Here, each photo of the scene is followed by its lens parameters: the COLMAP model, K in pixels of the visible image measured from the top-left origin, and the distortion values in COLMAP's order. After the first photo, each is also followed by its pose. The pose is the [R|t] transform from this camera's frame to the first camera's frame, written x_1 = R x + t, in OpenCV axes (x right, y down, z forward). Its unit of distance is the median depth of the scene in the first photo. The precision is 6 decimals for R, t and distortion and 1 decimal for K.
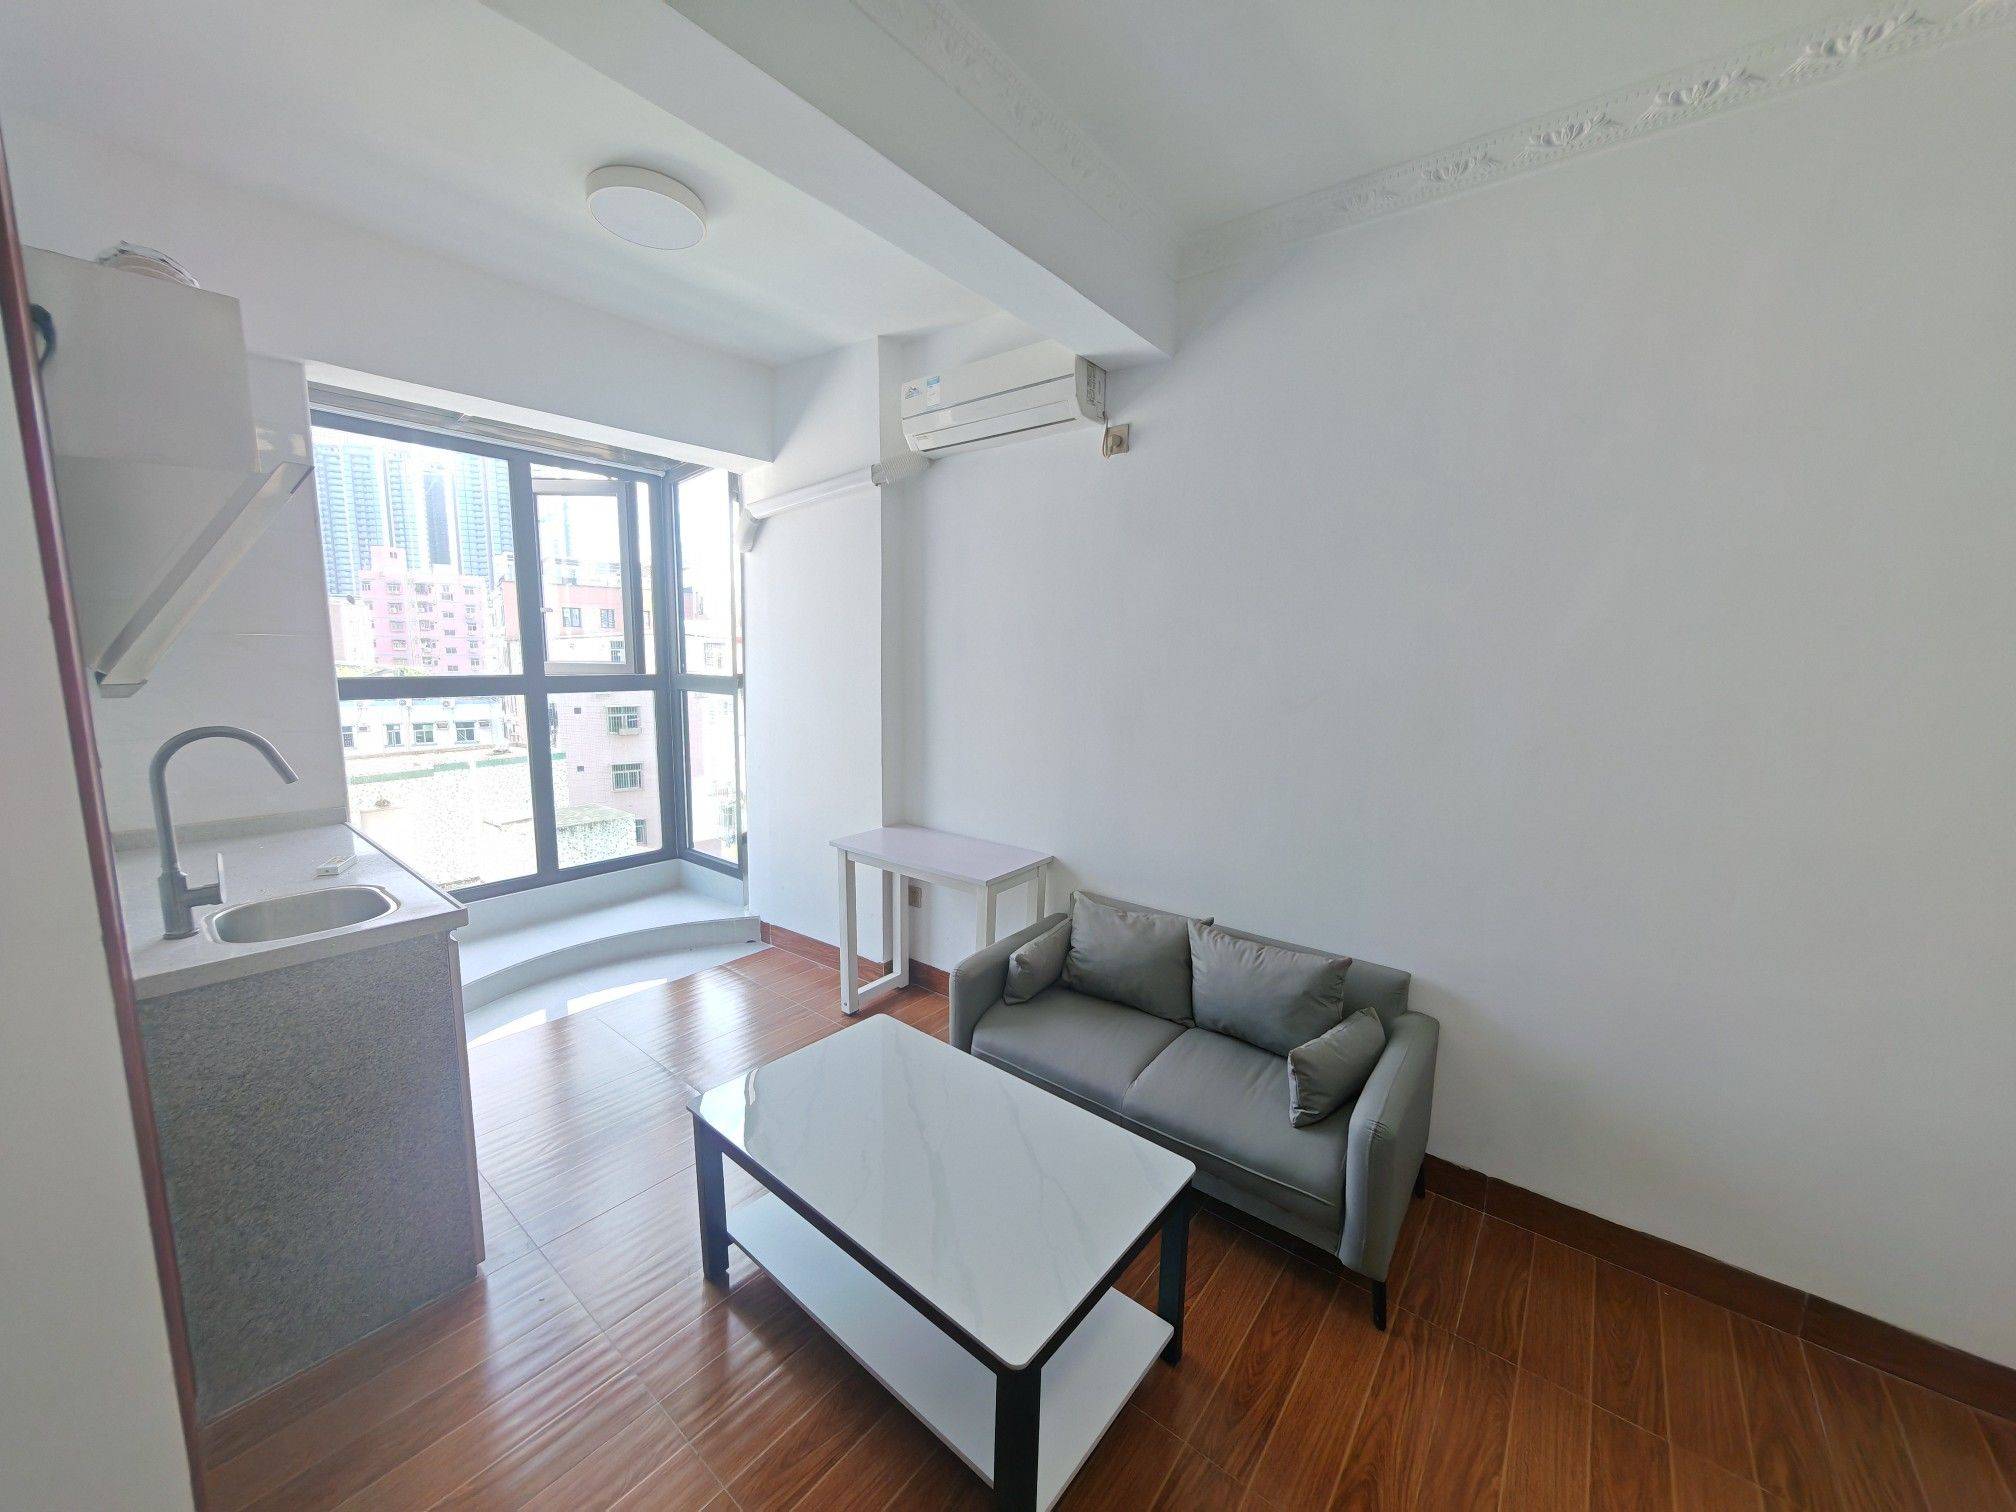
lens RADIAL K [[744.6, 0, 986.7], [0, 744.6, 757.7], [0, 0, 1]] dist [0.000422, 0.000001]
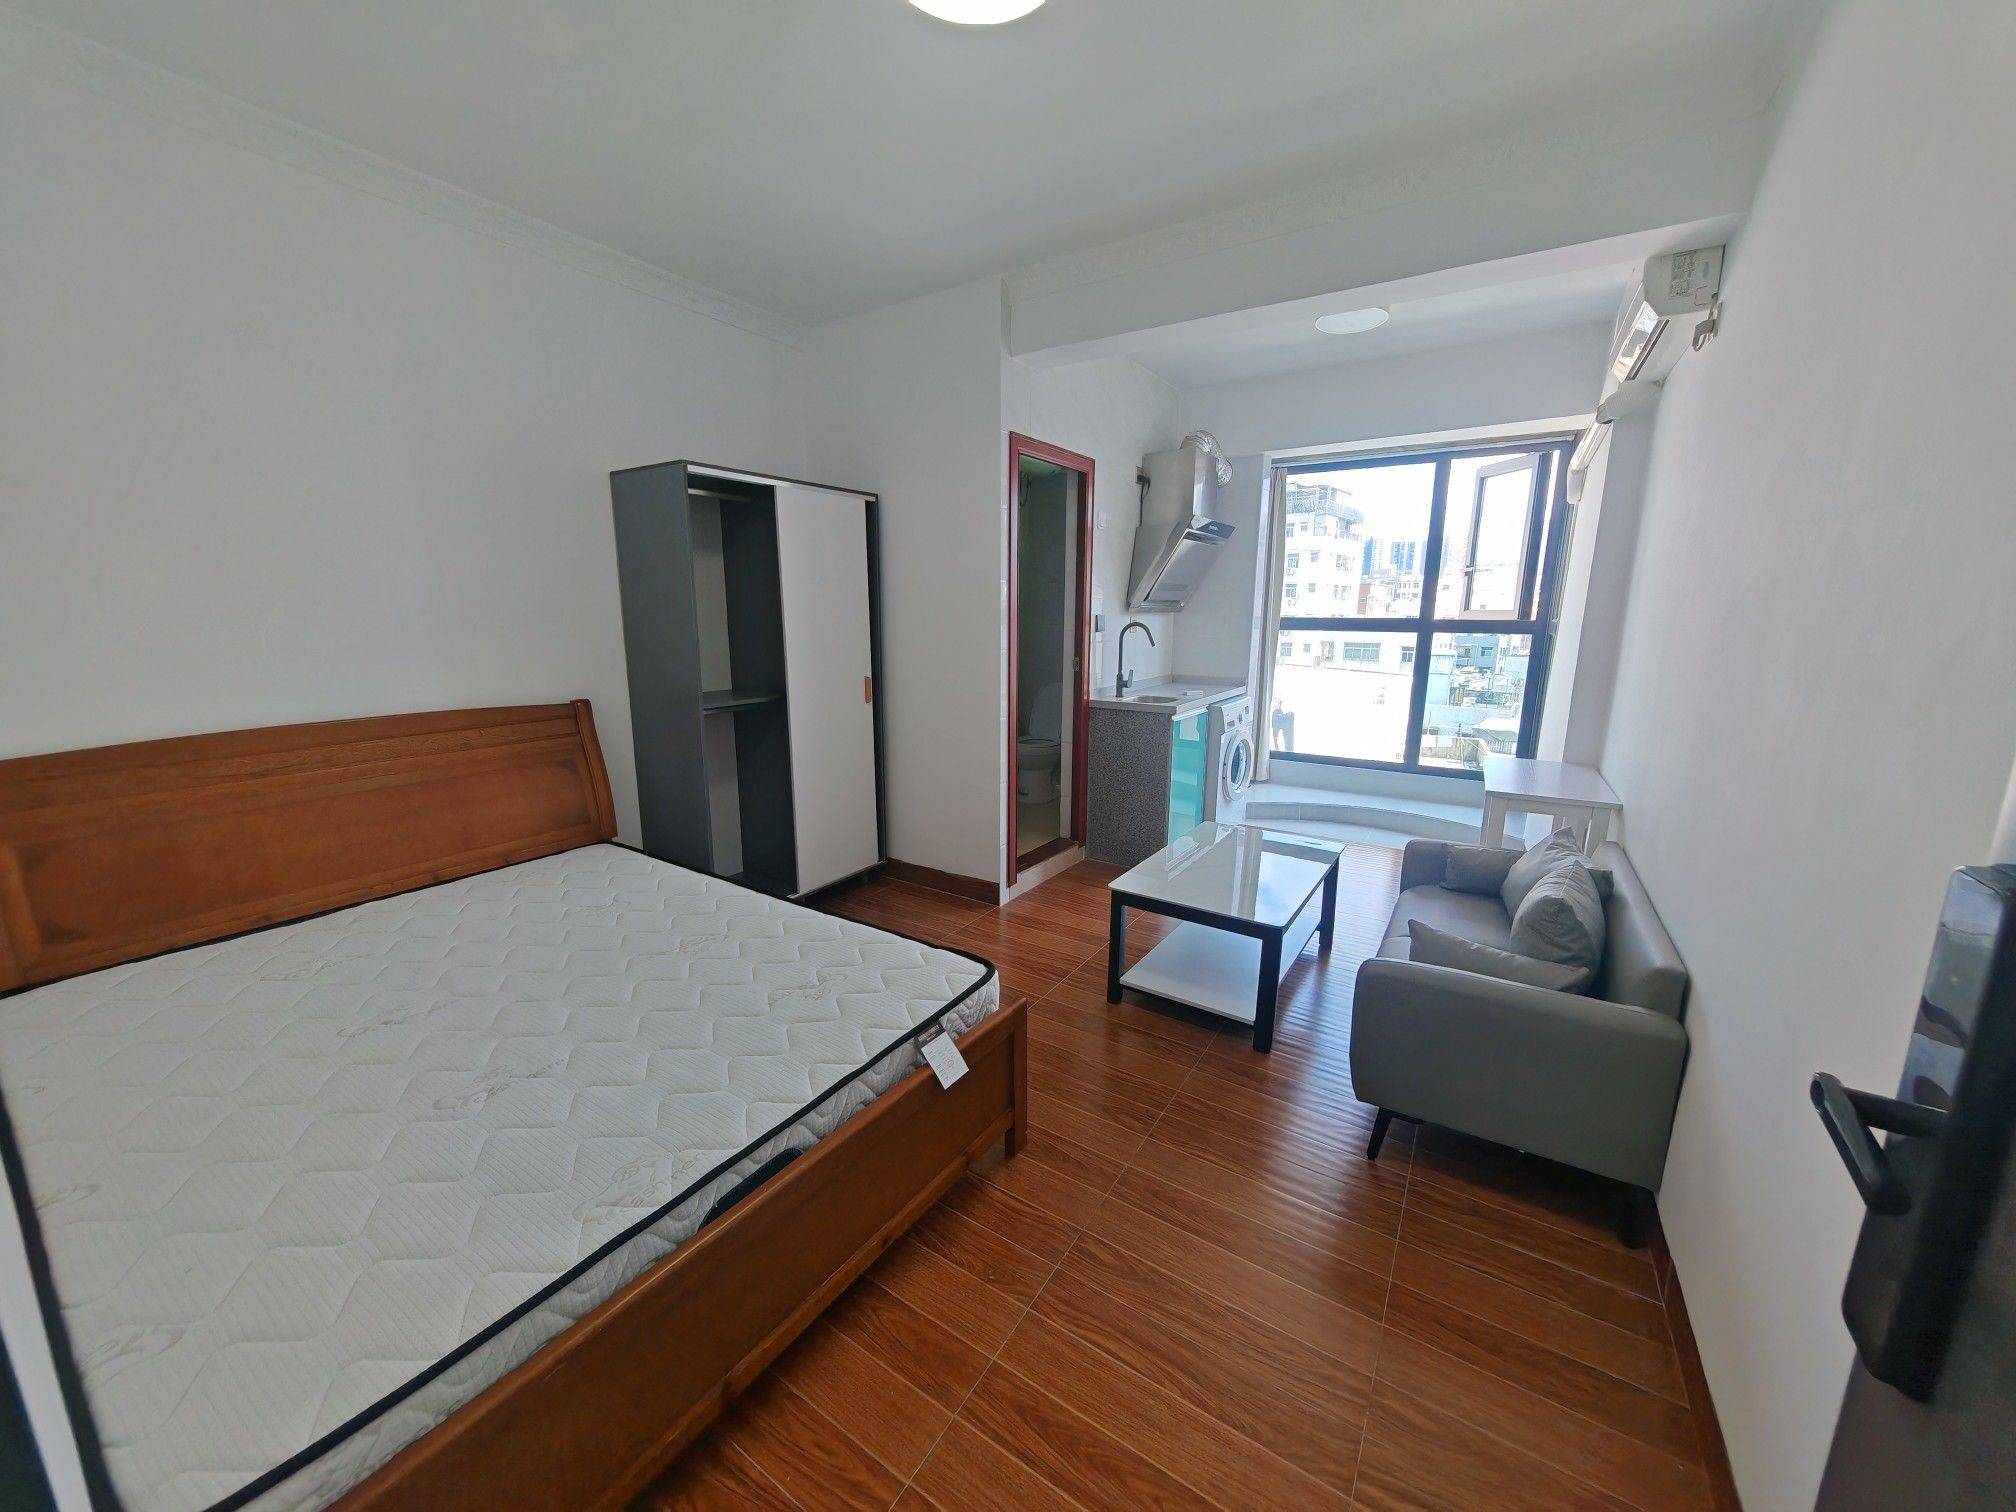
lens RADIAL K [[744.6, 0, 986.7], [0, 744.6, 757.7], [0, 0, 1]] dist [0.000422, 0.000001]
pose [[0.093837, 0.173931, -0.980277, 0.688213], [-0.133160, 0.977967, 0.160775, 0.024754], [0.986642, 0.115447, 0.114930, 0.086511]]
